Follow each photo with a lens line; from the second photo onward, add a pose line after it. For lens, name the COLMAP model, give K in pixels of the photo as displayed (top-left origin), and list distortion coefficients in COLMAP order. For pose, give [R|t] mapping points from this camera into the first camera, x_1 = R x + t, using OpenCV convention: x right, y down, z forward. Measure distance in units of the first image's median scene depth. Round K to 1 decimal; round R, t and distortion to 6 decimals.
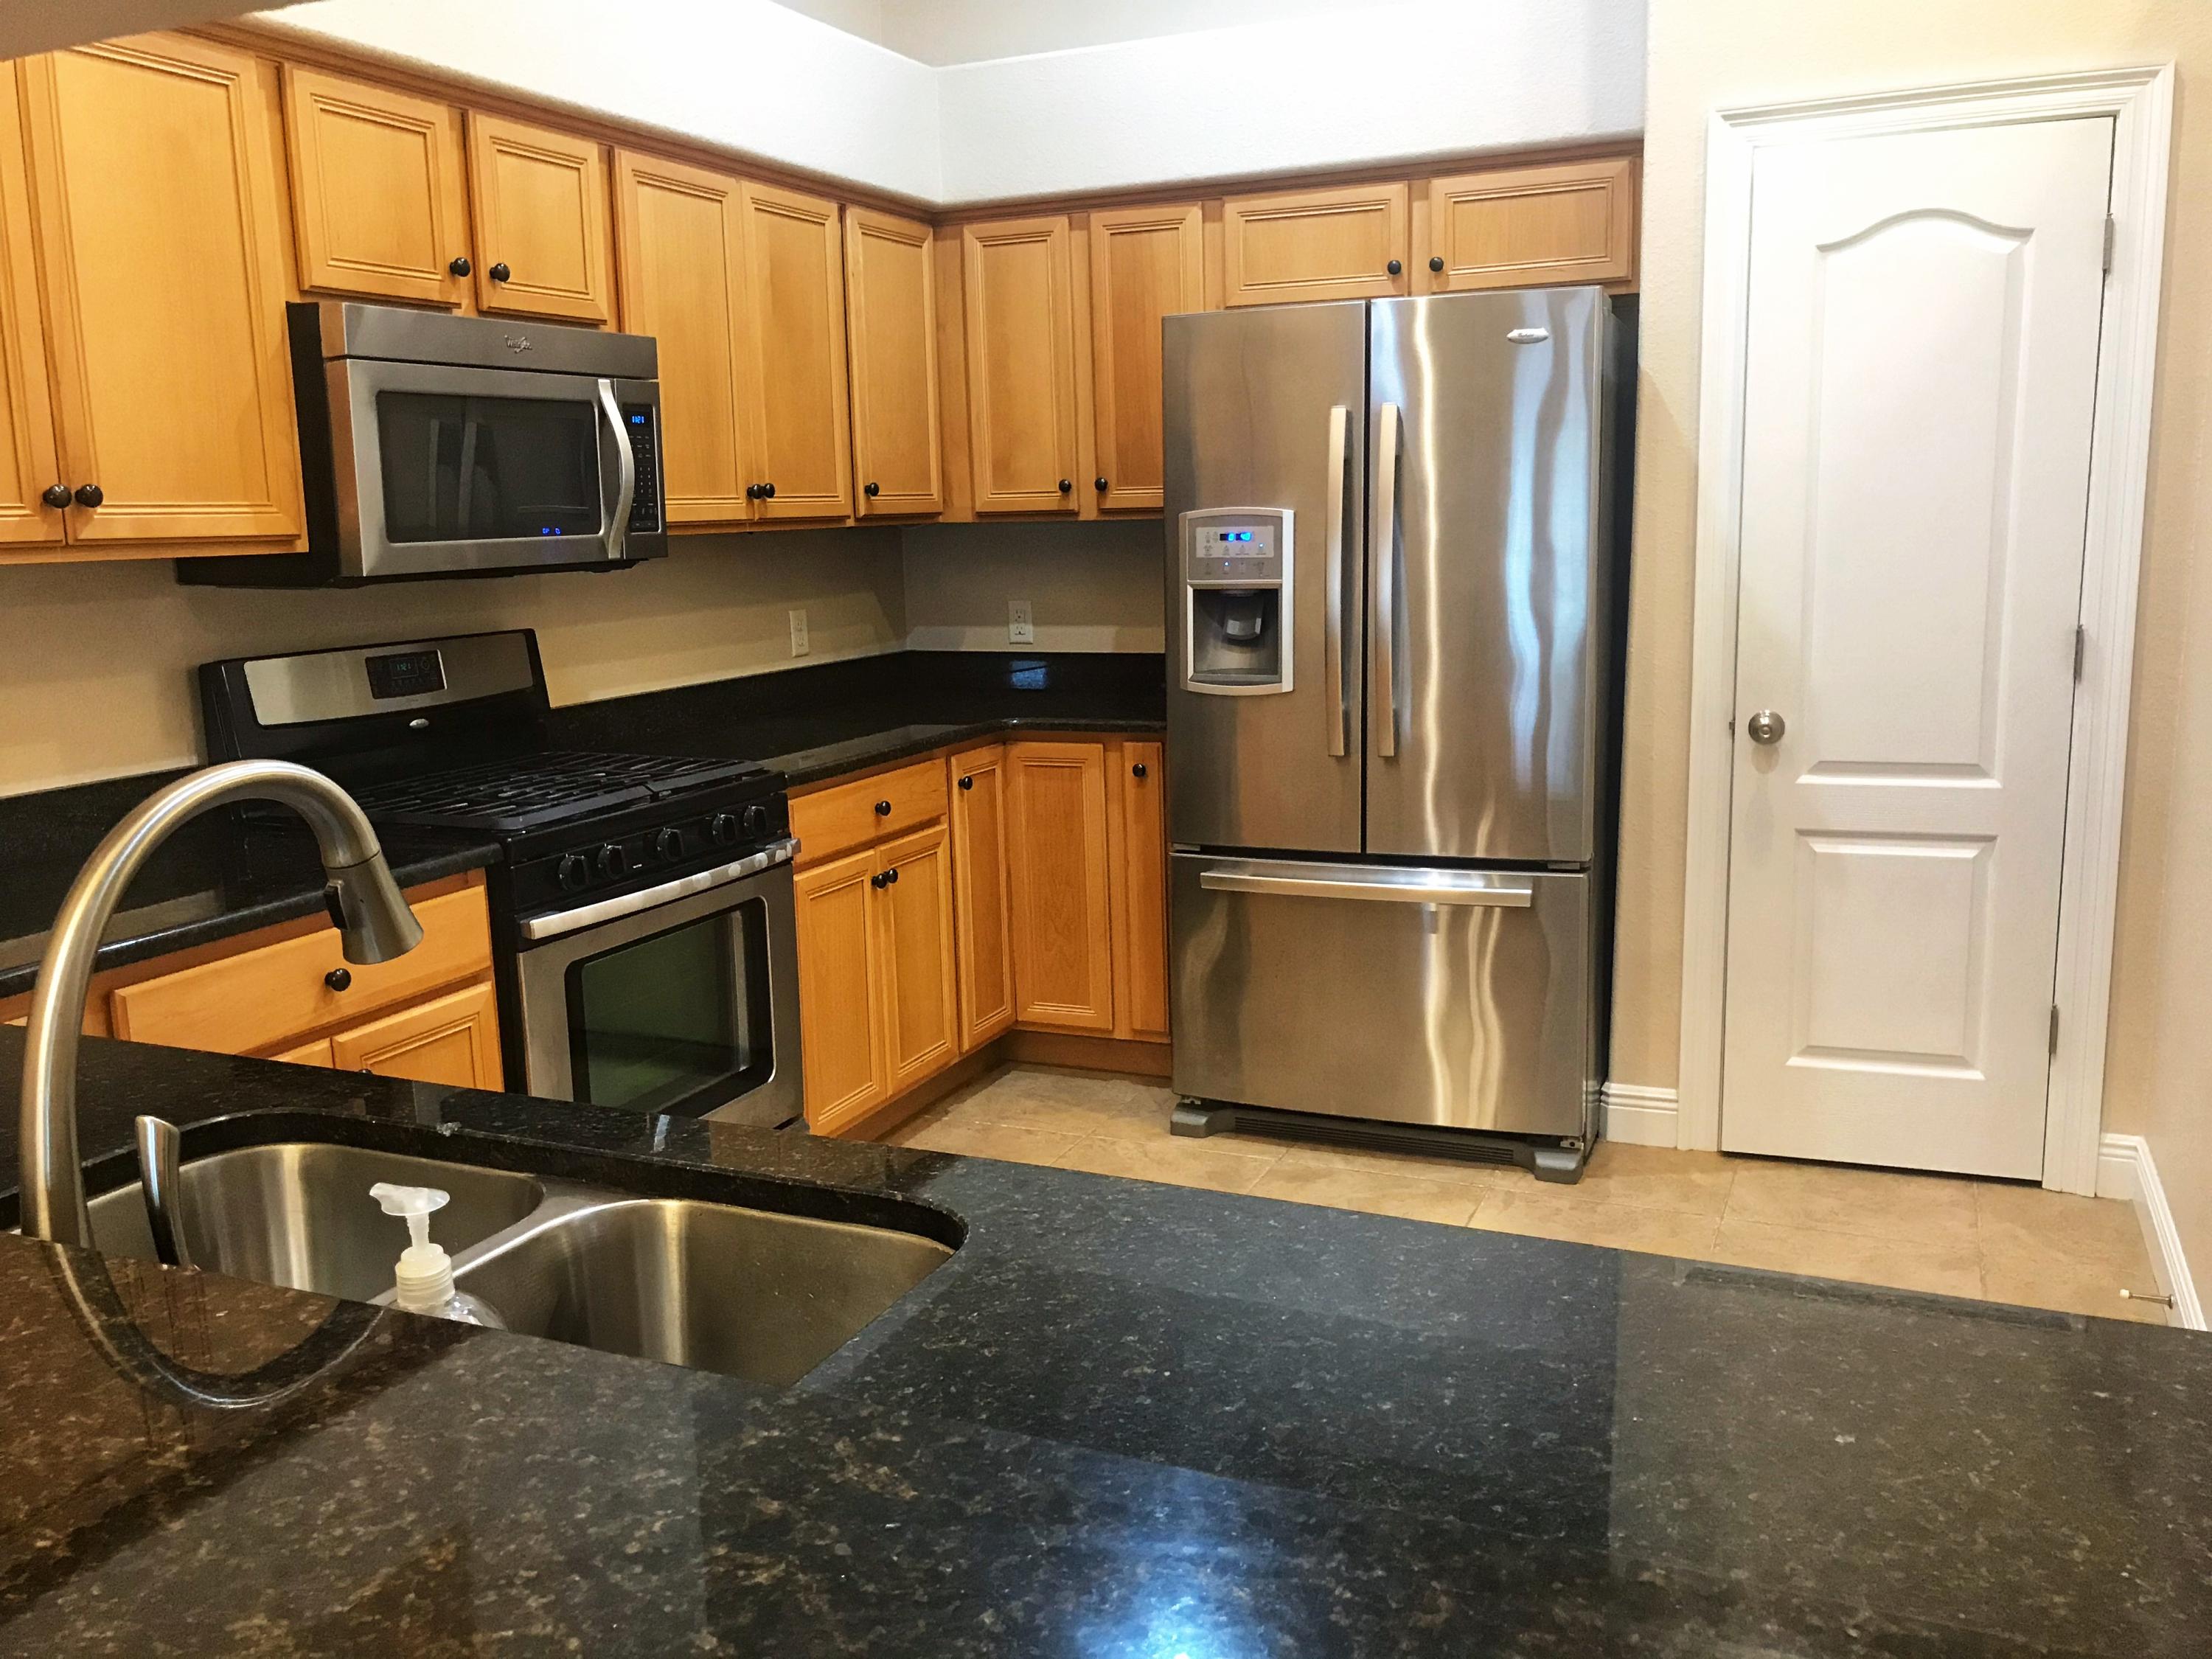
lens RADIAL K [[1818.2, 0, 1115.4], [0, 1818.2, 816.9], [0, 0, 1]] dist [0.039309, -0.043714]
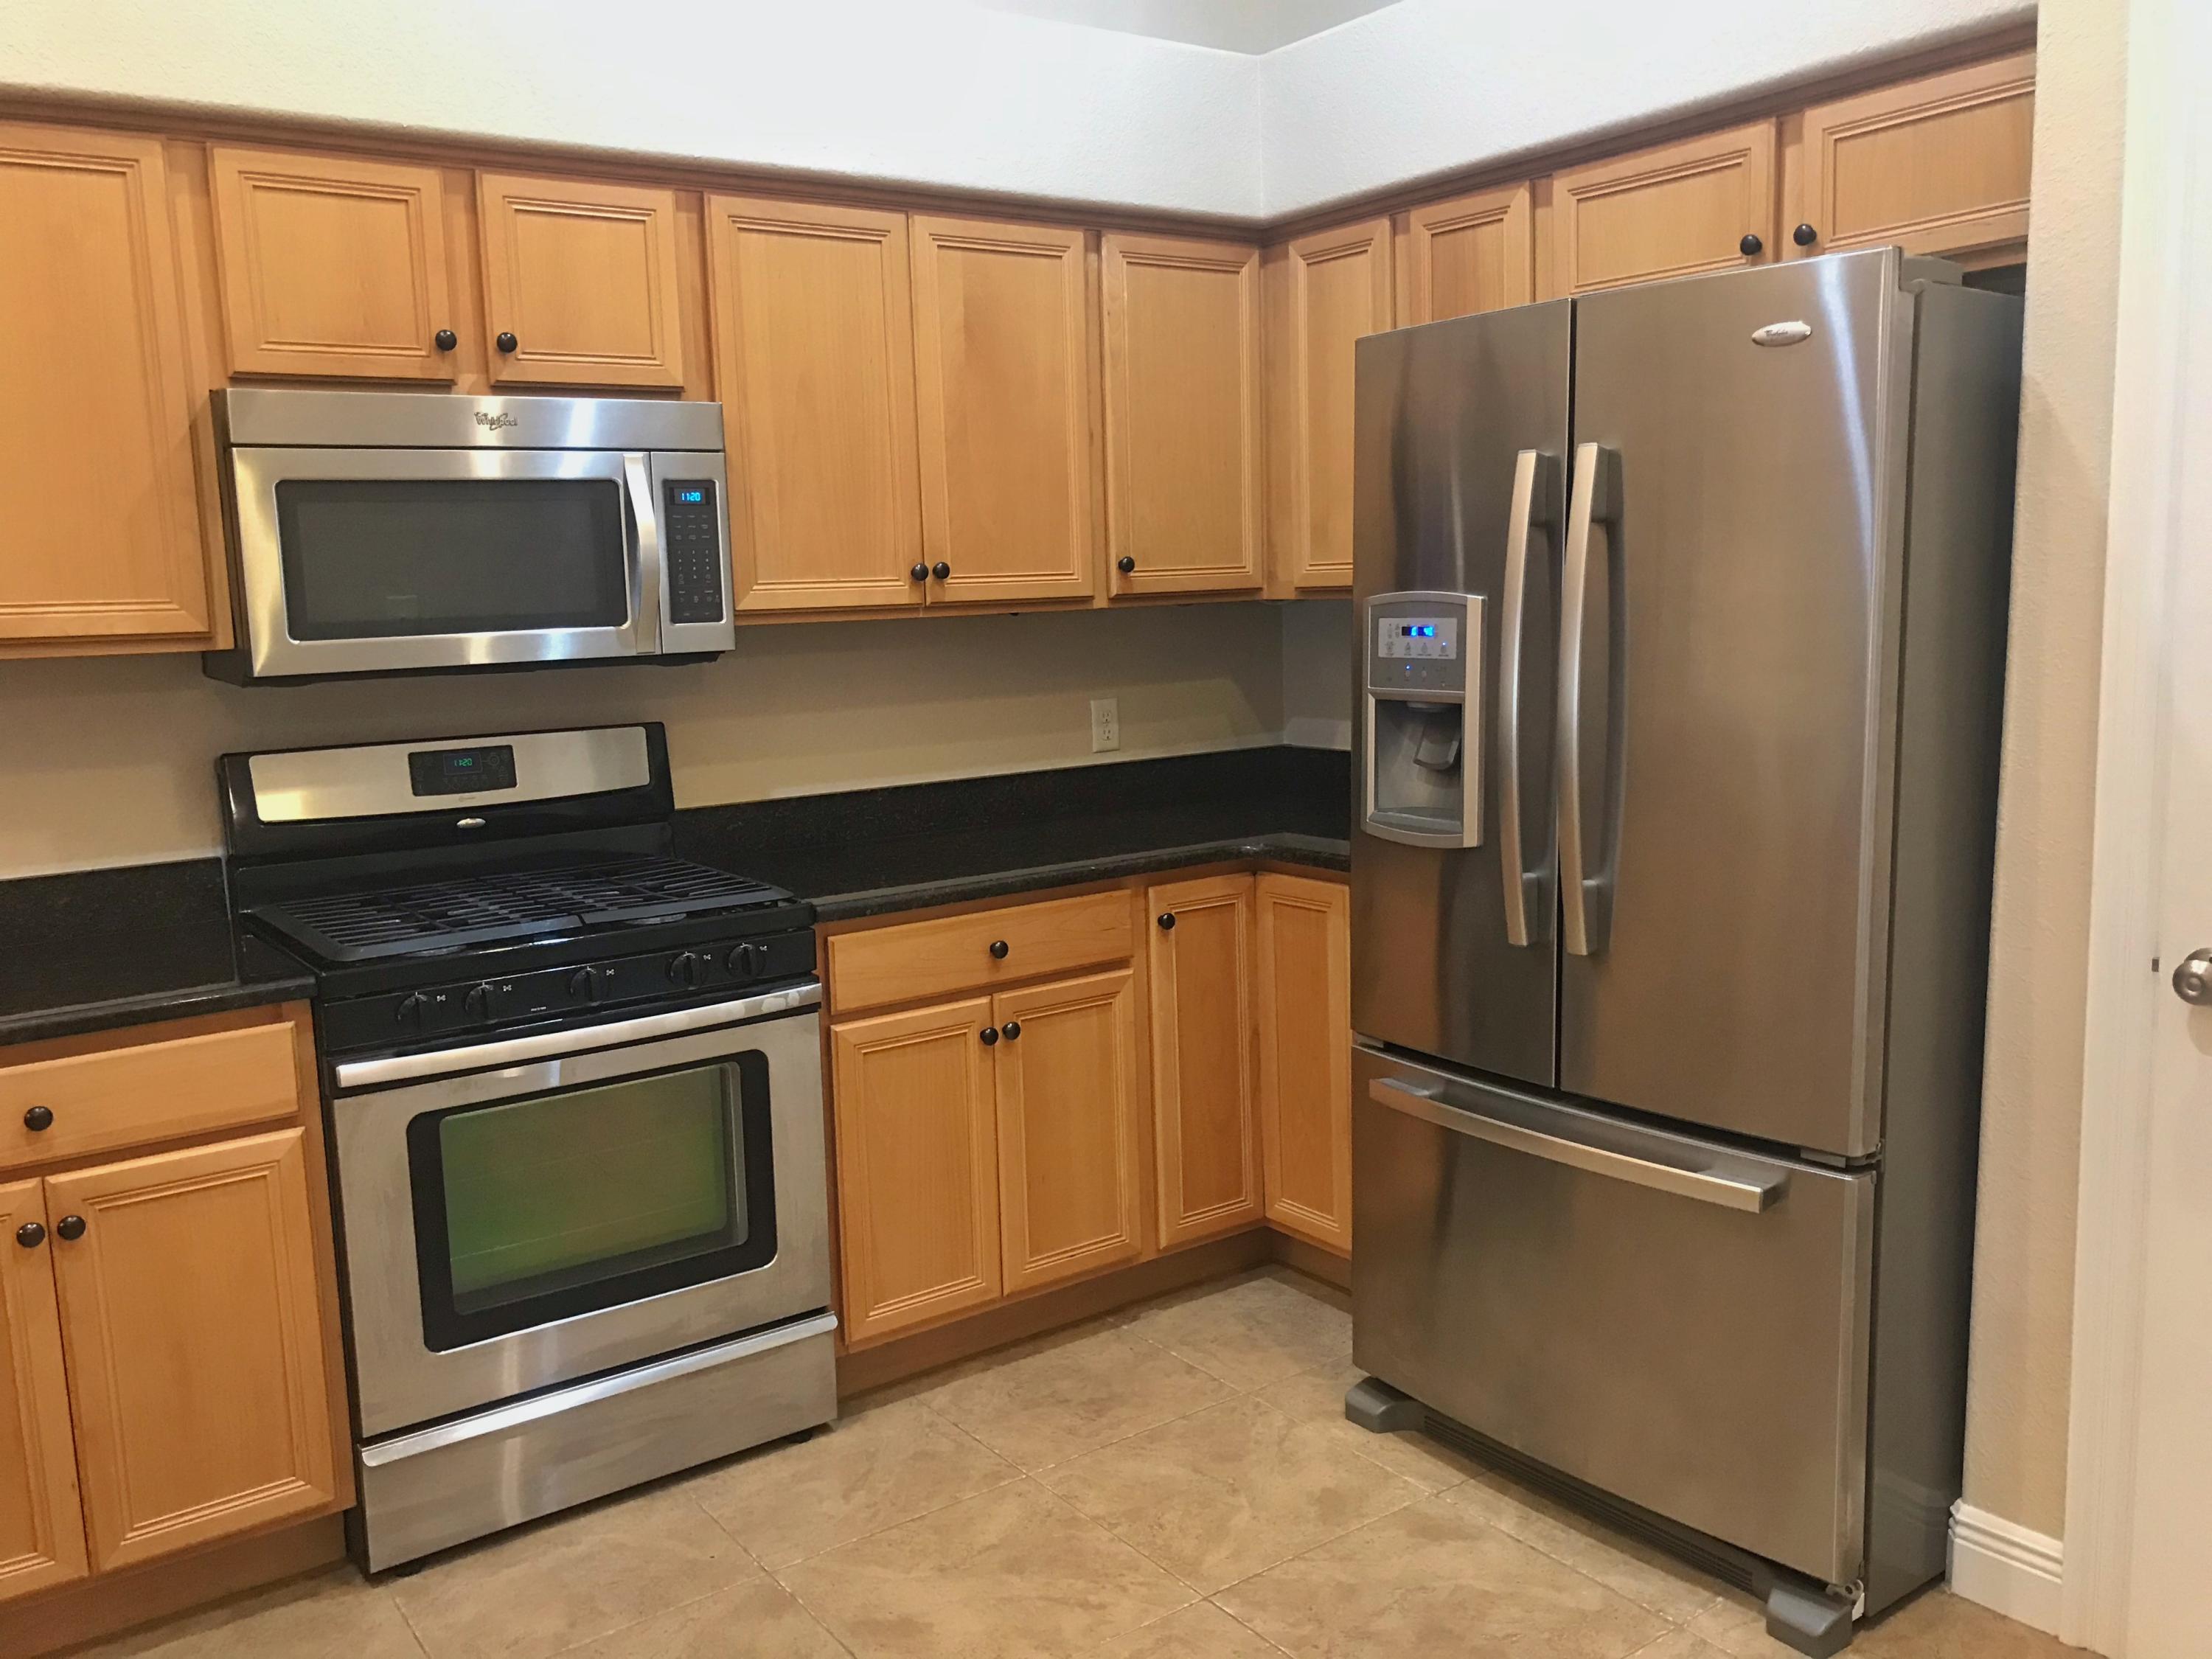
lens RADIAL K [[1818.2, 0, 1115.4], [0, 1818.2, 816.9], [0, 0, 1]] dist [0.039309, -0.043714]
pose [[0.862130, 0.065509, -0.502434, 0.325554], [-0.076868, 0.997039, -0.001900, -0.066834], [0.500822, 0.040259, 0.864613, 0.299735]]
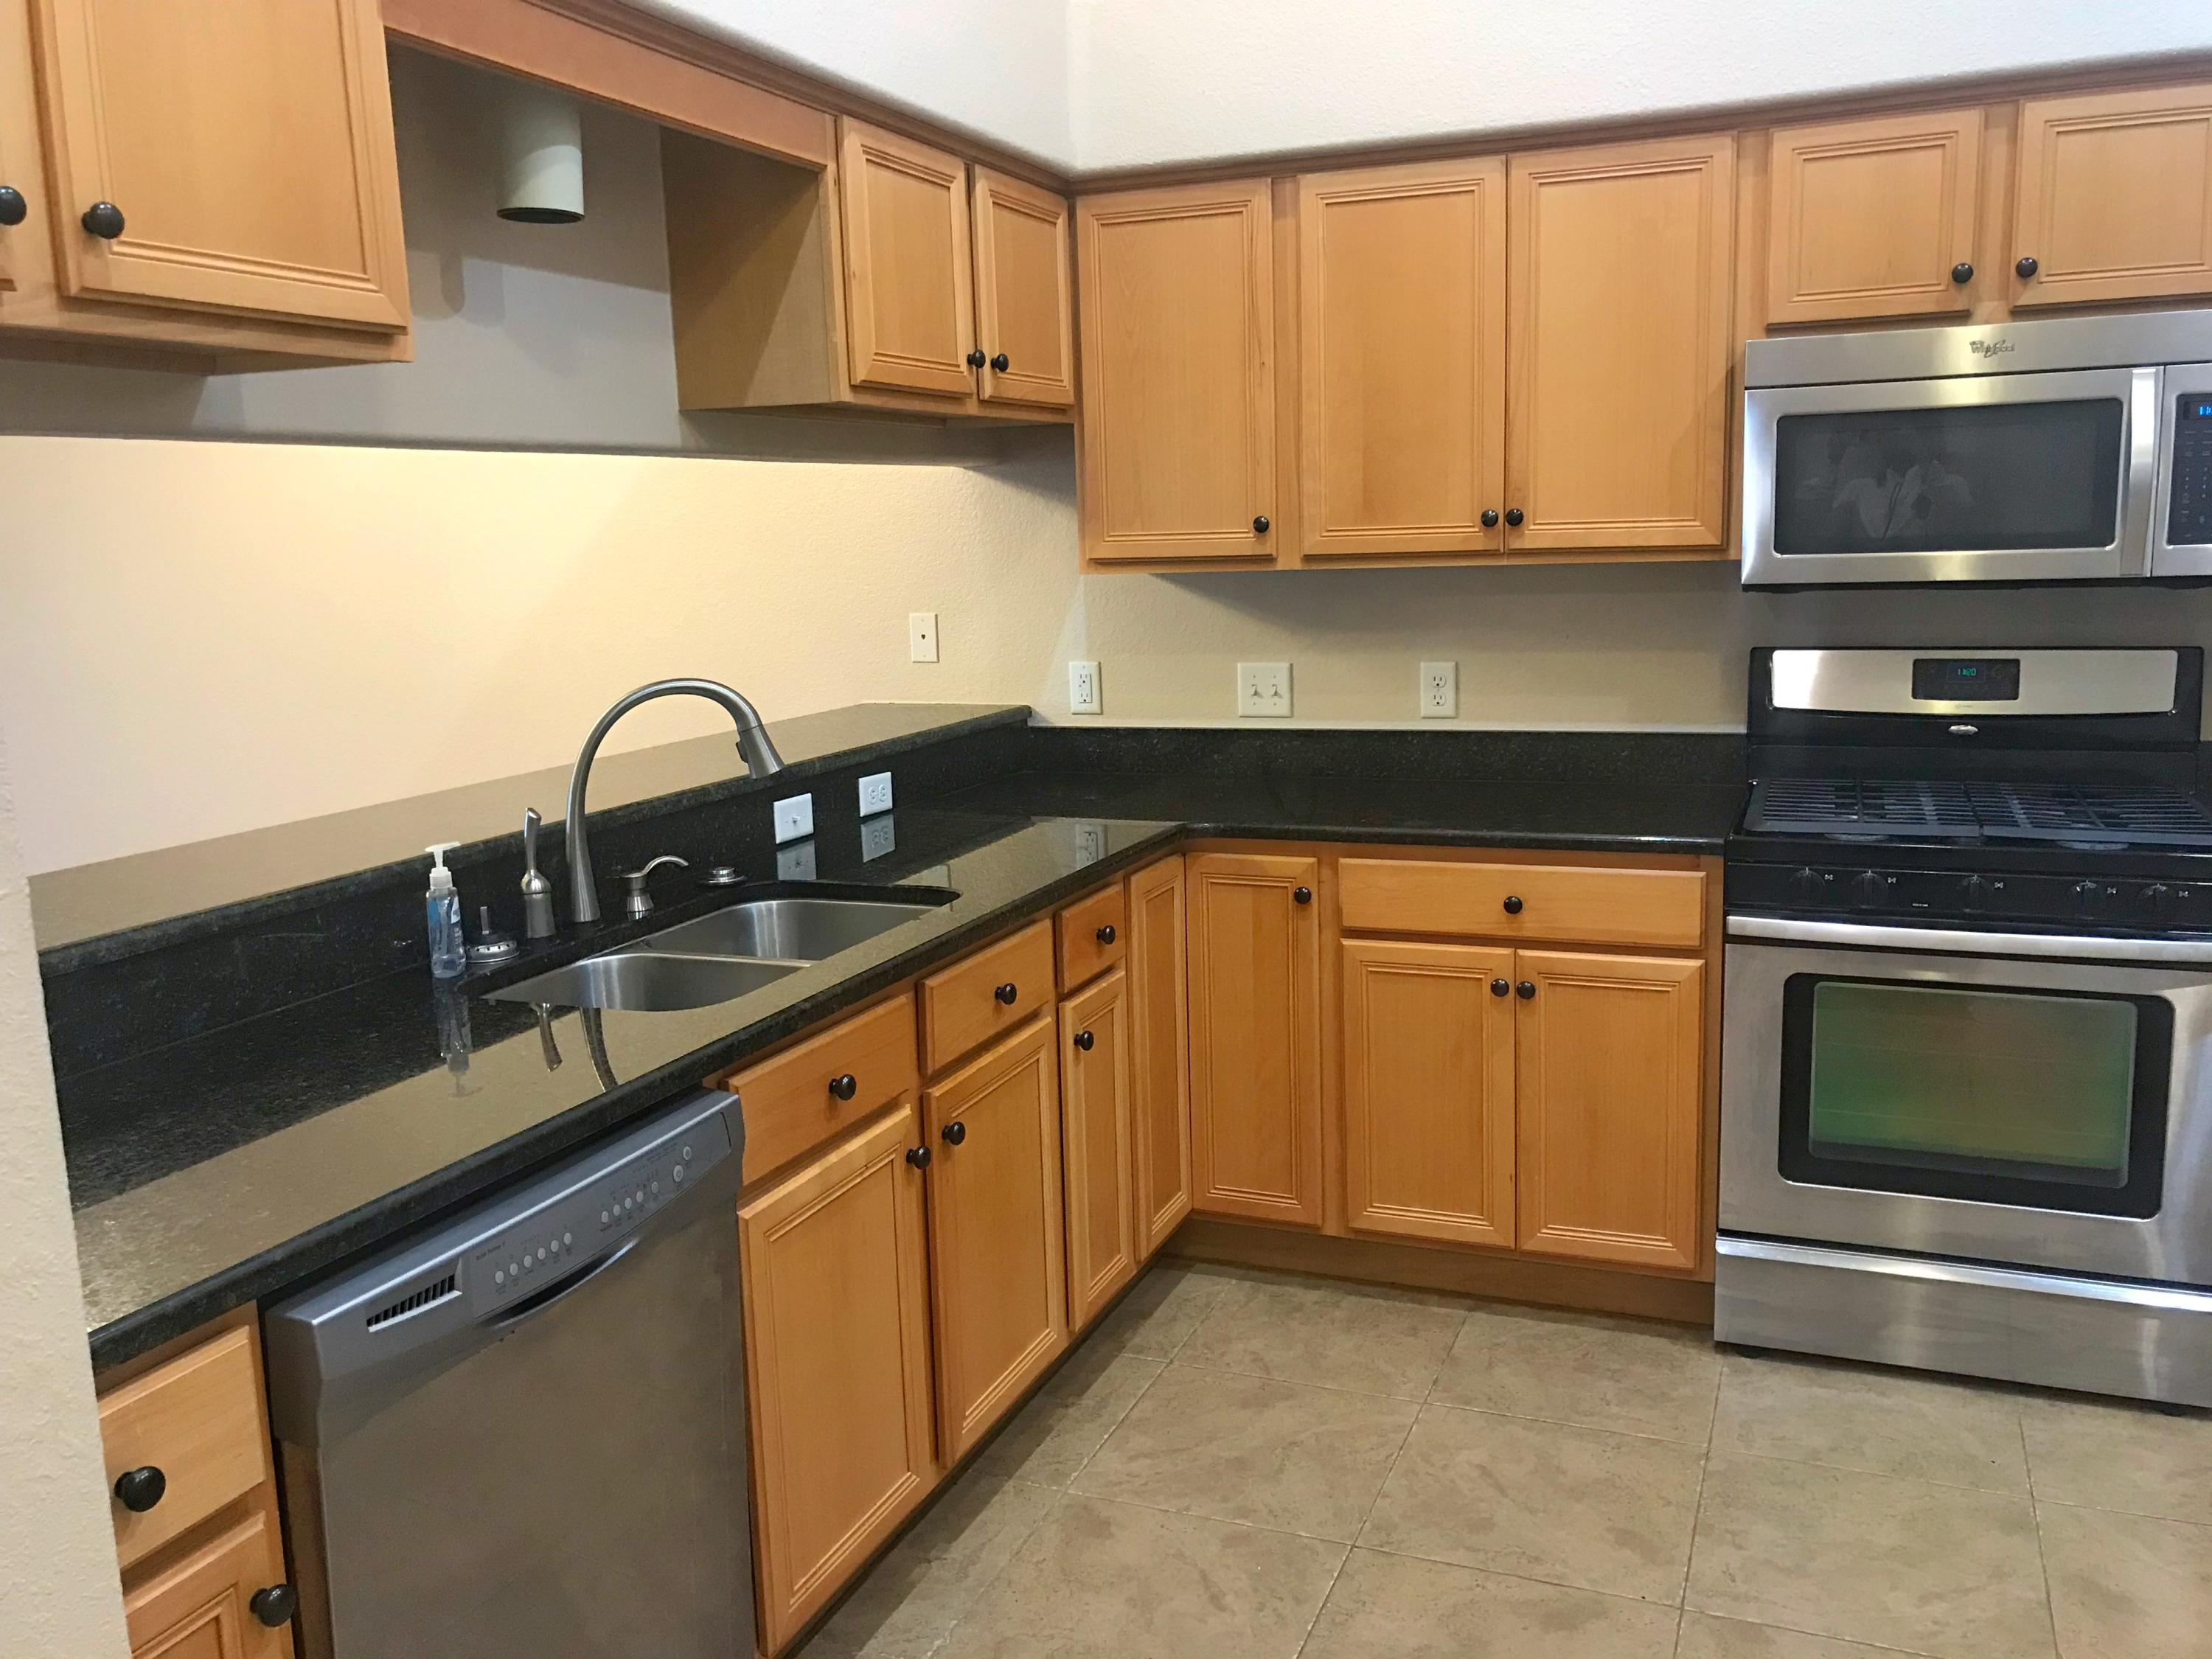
lens RADIAL K [[1818.2, 0, 1115.4], [0, 1818.2, 816.9], [0, 0, 1]] dist [0.039309, -0.043714]
pose [[0.021865, 0.184295, -0.982628, 0.513133], [-0.141890, 0.973486, 0.179423, -0.101215], [0.989641, 0.135502, 0.047435, 0.427818]]
